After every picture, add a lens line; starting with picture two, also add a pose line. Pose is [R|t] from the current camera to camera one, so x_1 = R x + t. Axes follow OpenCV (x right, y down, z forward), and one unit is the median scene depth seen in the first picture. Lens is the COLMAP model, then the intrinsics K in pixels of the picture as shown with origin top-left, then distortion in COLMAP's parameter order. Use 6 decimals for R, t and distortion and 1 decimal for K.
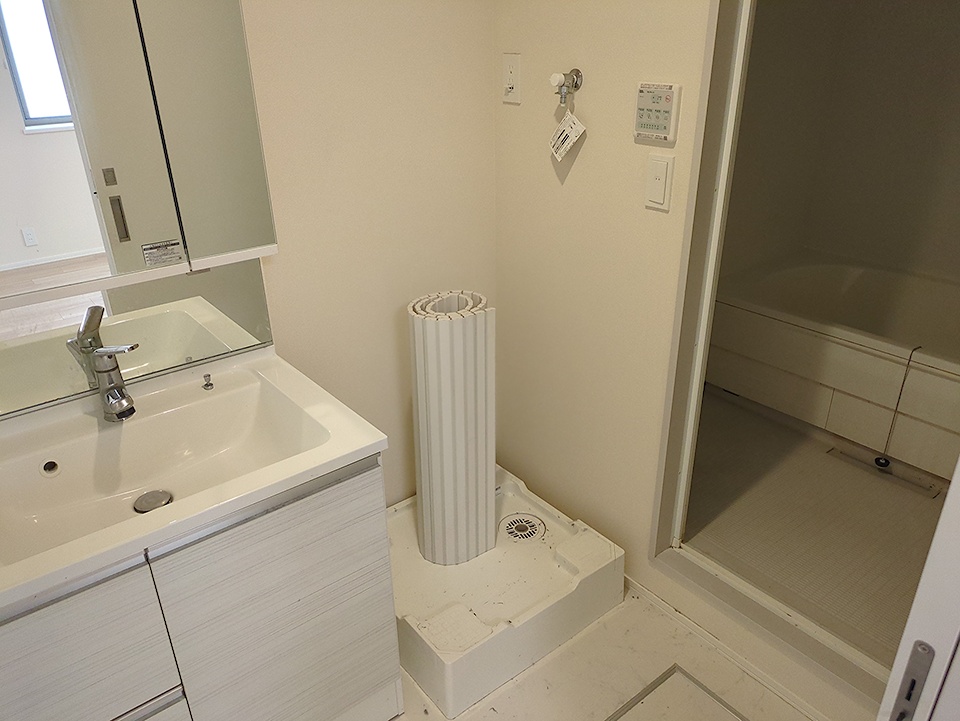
lens RADIAL K [[718.9, 0, 475.5], [0, 718.9, 364.7], [0, 0, 1]] dist [0.046010, -0.043725]
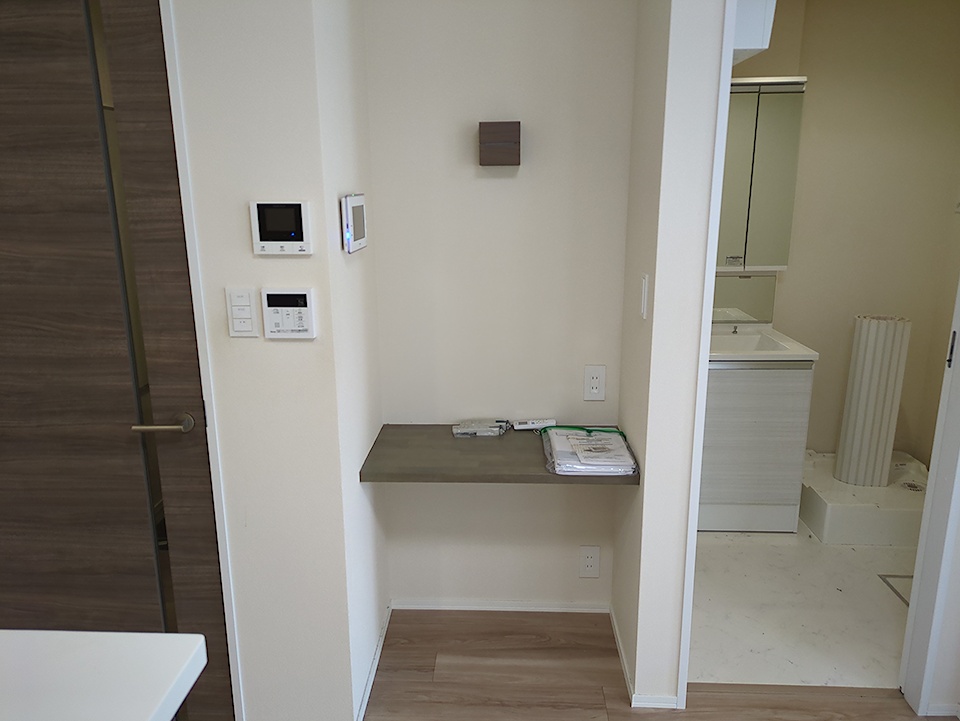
lens RADIAL K [[718.9, 0, 458.1], [0, 718.9, 360.7], [0, 0, 1]] dist [0.046010, -0.043725]
pose [[0.747622, 0.171735, -0.641536, 0.358238], [-0.292457, 0.952416, -0.085862, 0.488669], [0.596264, 0.251814, 0.762273, -0.969693]]
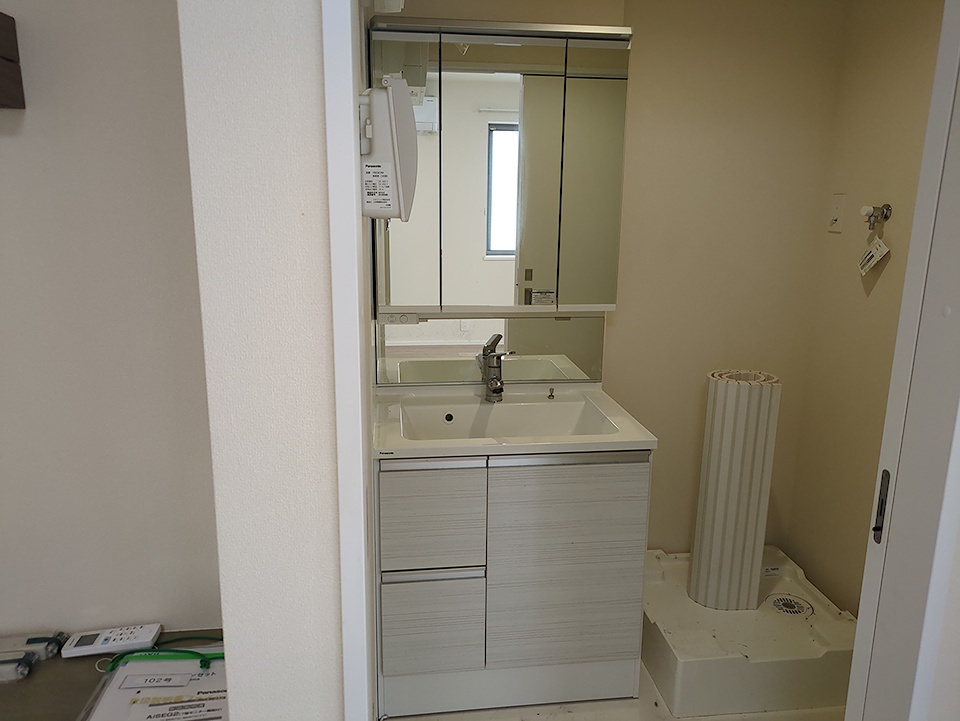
lens RADIAL K [[718.9, 0, 473.6], [0, 718.9, 362.2], [0, 0, 1]] dist [0.046010, -0.043725]
pose [[0.850351, 0.143675, -0.506223, 0.205345], [-0.252650, 0.955343, -0.153257, 0.211357], [0.461597, 0.258219, 0.848676, -0.293725]]
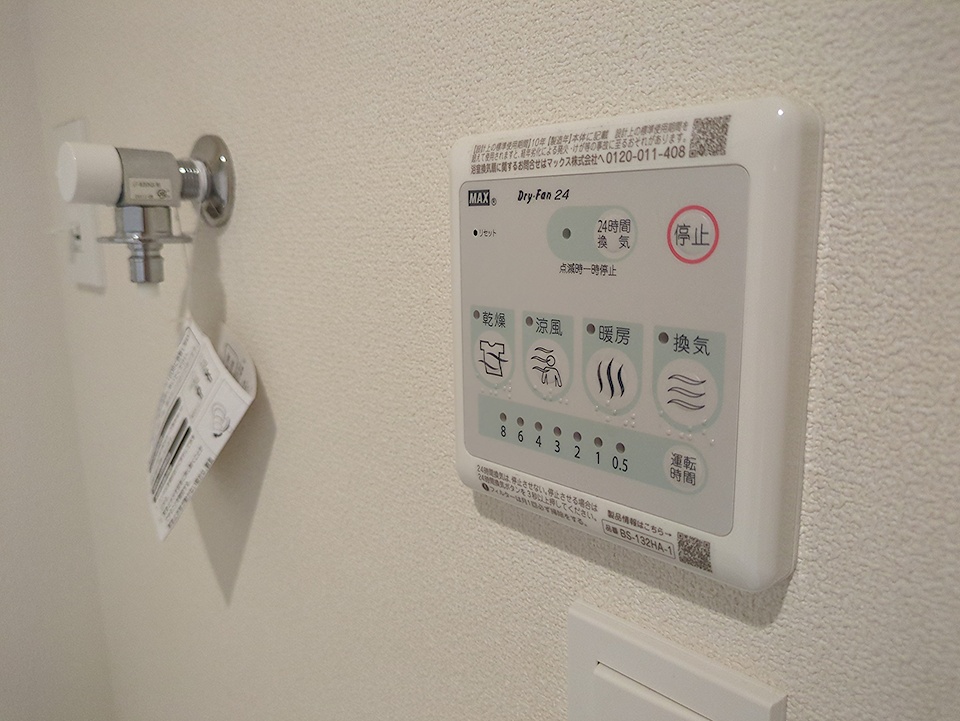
lens RADIAL K [[718.9, 0, 480.8], [0, 718.9, 358.1], [0, 0, 1]] dist [0.046010, -0.043725]
pose [[0.995503, -0.023669, 0.091729, 0.199762], [0.045174, 0.969709, -0.240047, -0.290529], [-0.083269, 0.243112, 0.966418, 0.808513]]
